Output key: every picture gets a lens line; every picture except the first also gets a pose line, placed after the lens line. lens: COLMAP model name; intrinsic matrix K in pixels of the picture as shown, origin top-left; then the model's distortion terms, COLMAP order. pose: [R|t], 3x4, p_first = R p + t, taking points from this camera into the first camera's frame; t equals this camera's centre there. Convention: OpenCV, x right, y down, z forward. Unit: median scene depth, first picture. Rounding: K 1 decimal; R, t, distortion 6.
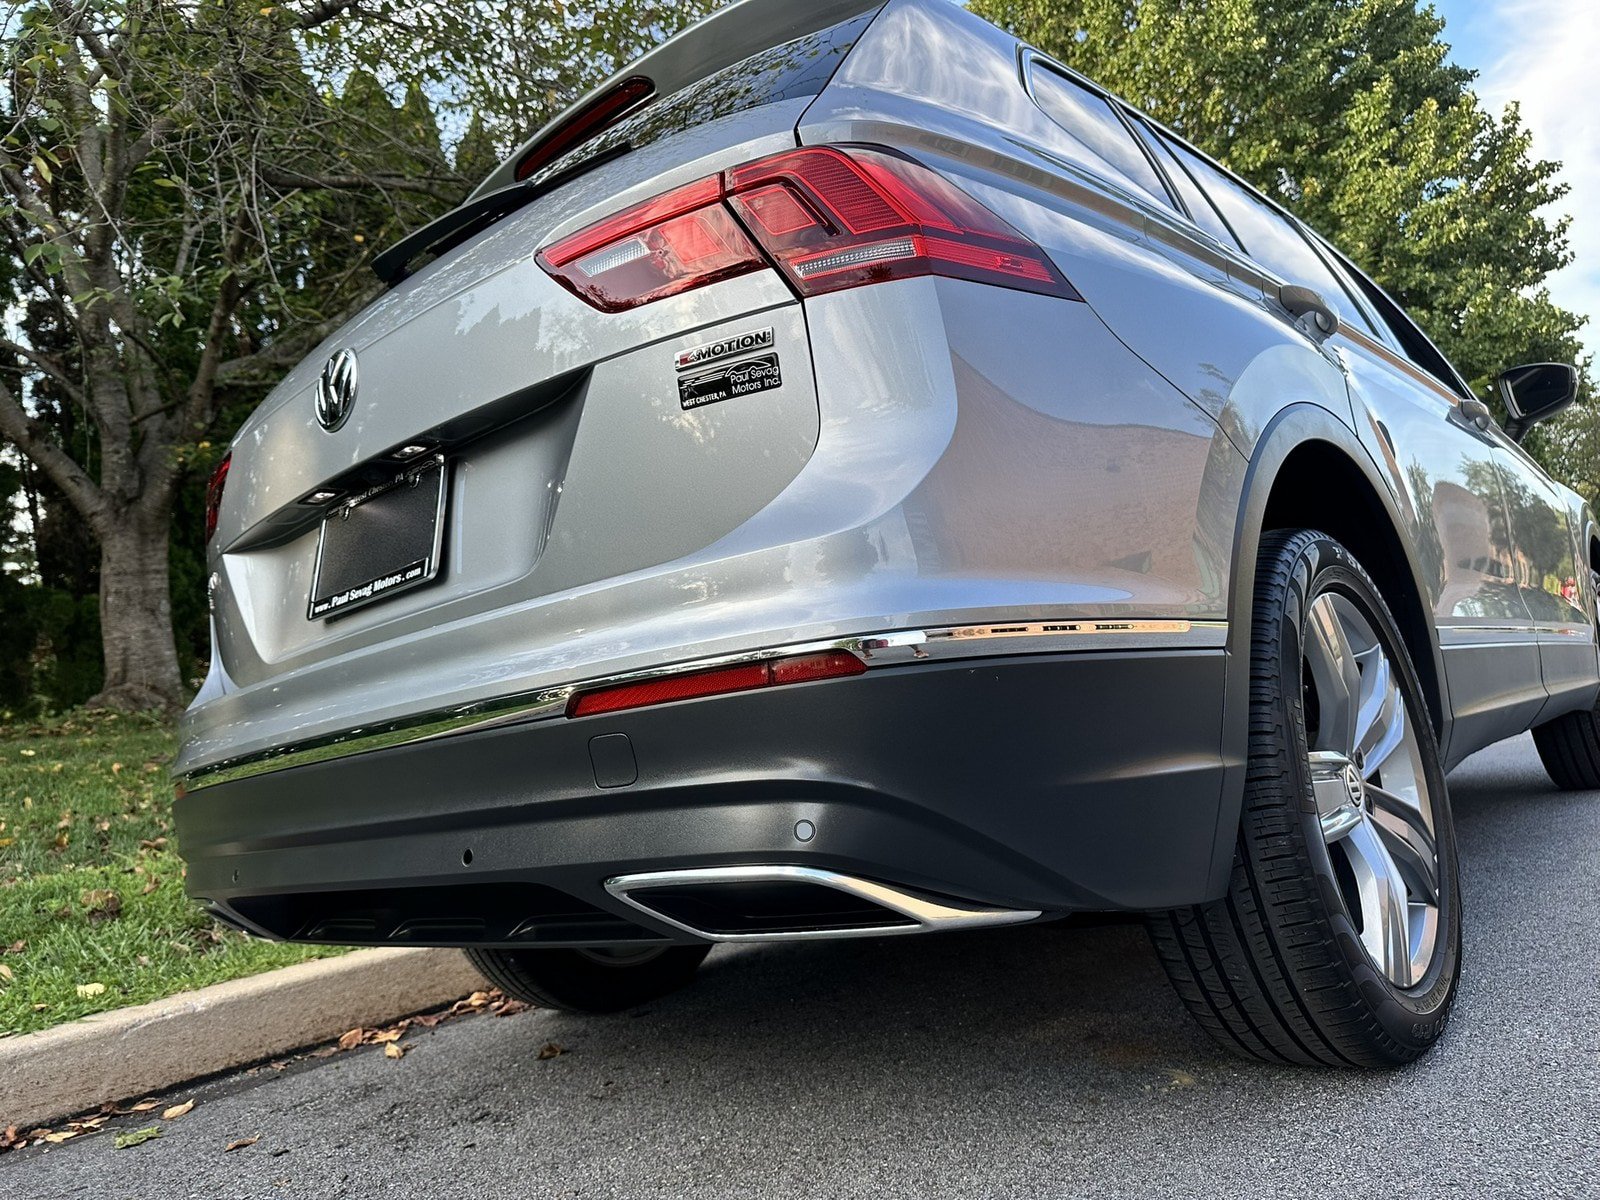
lens RADIAL K [[1145.6, 0, 801.0], [0, 1145.6, 596.2], [0, 0, 1]] dist [-0.004335, -0.001798]
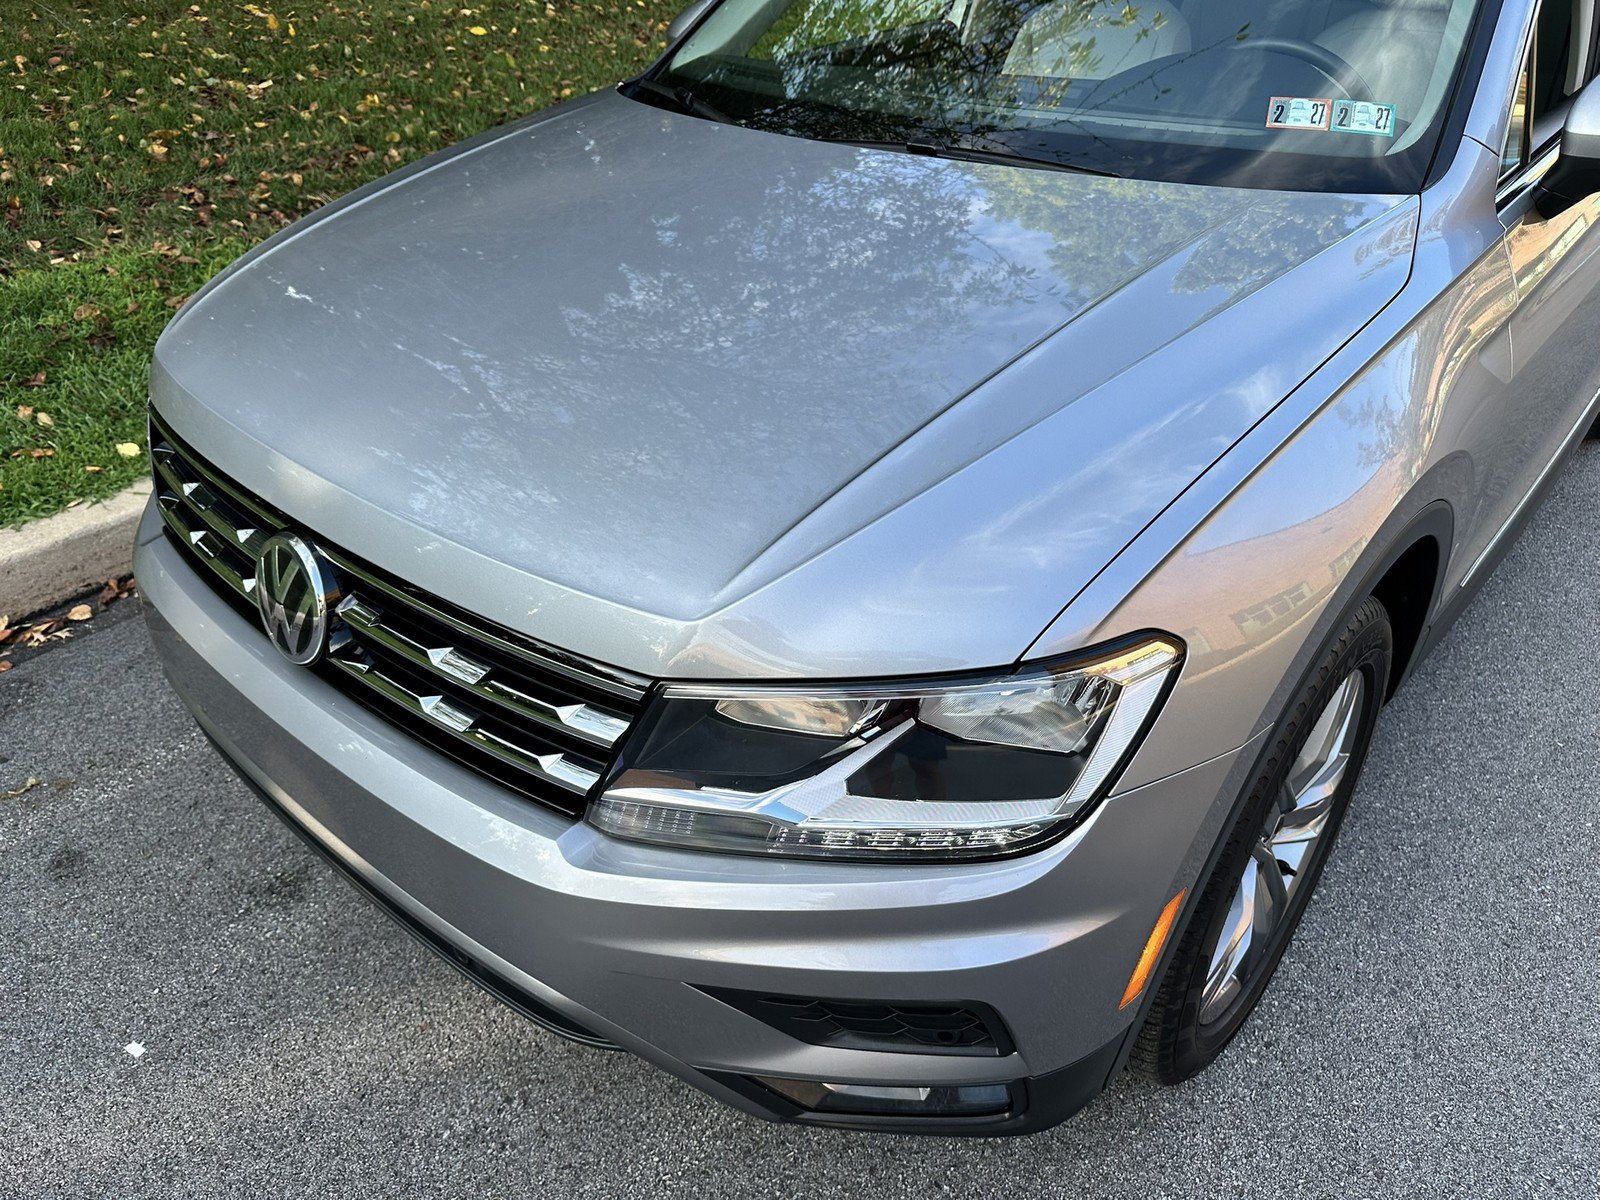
lens RADIAL K [[1151.4, 0, 804.6], [0, 1151.4, 595.5], [0, 0, 1]] dist [-0.005260, -0.003296]
pose [[0.990524, 0.093893, 0.100230, -0.004036], [-0.136089, 0.769266, 0.624268, -0.134856], [-0.018489, -0.631992, 0.774754, -0.022401]]
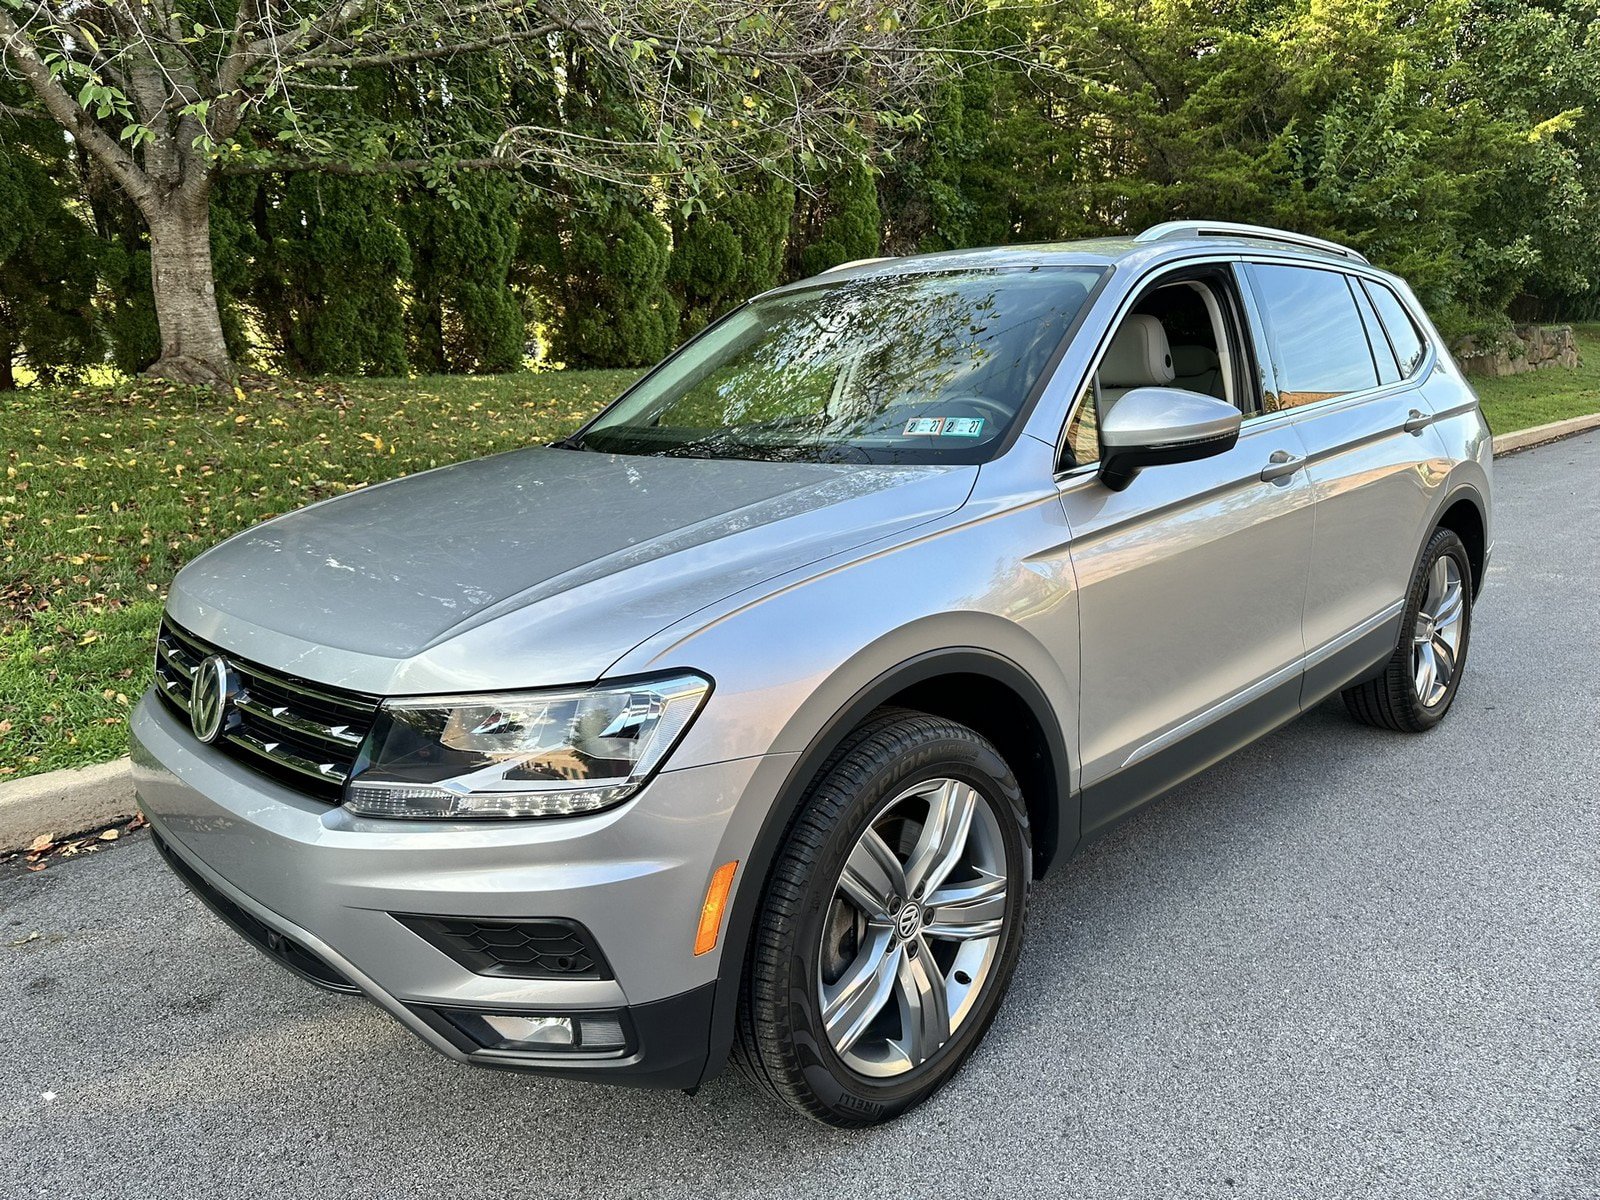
lens RADIAL K [[1151.8, 0, 793.3], [0, 1151.8, 591.4], [0, 0, 1]] dist [0.003586, -0.011582]
pose [[0.992561, 0.118784, -0.026702, 0.076916], [-0.103731, 0.939904, 0.325300, -0.139967], [0.063738, -0.320110, 0.945234, -0.124733]]
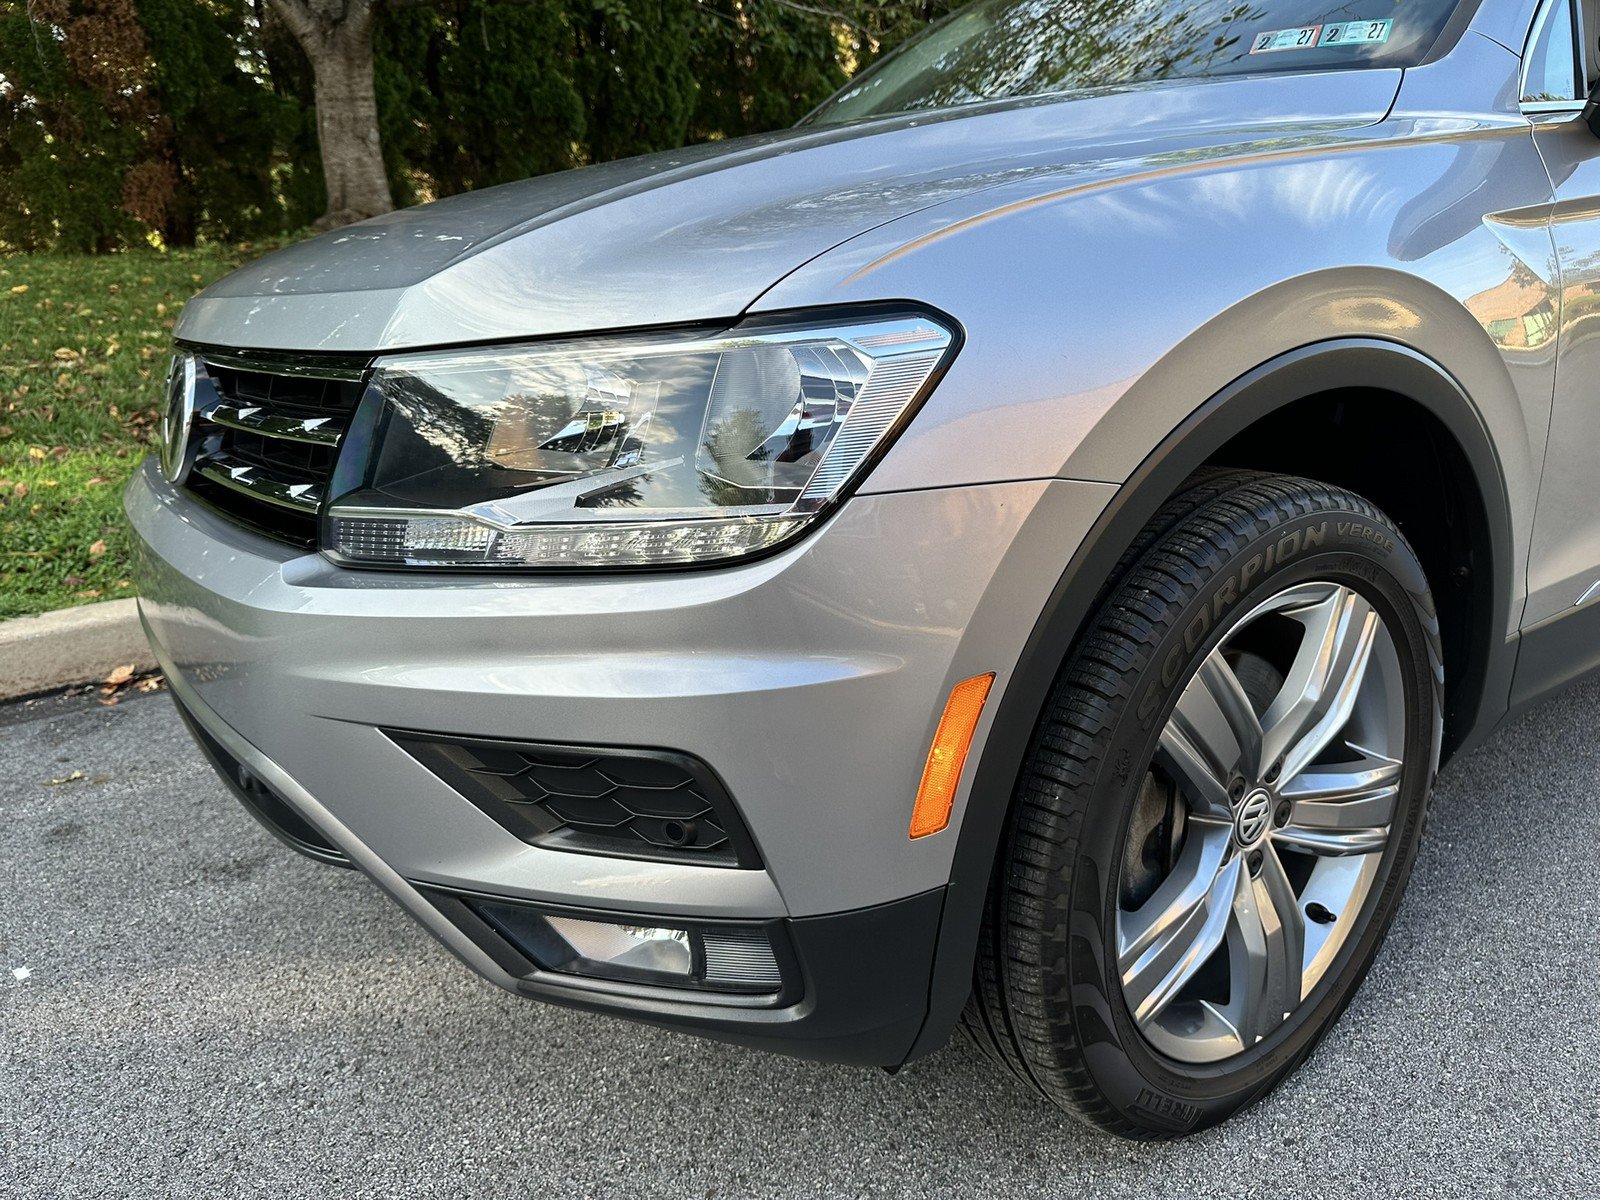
lens RADIAL K [[1152.0, 0, 801.0], [0, 1152.0, 597.5], [0, 0, 1]] dist [-0.008155, -0.002189]
pose [[0.974925, 0.157520, -0.157192, 0.063867], [-0.080968, 0.909040, 0.408766, -0.069841], [0.207283, -0.385789, 0.899000, -0.037953]]
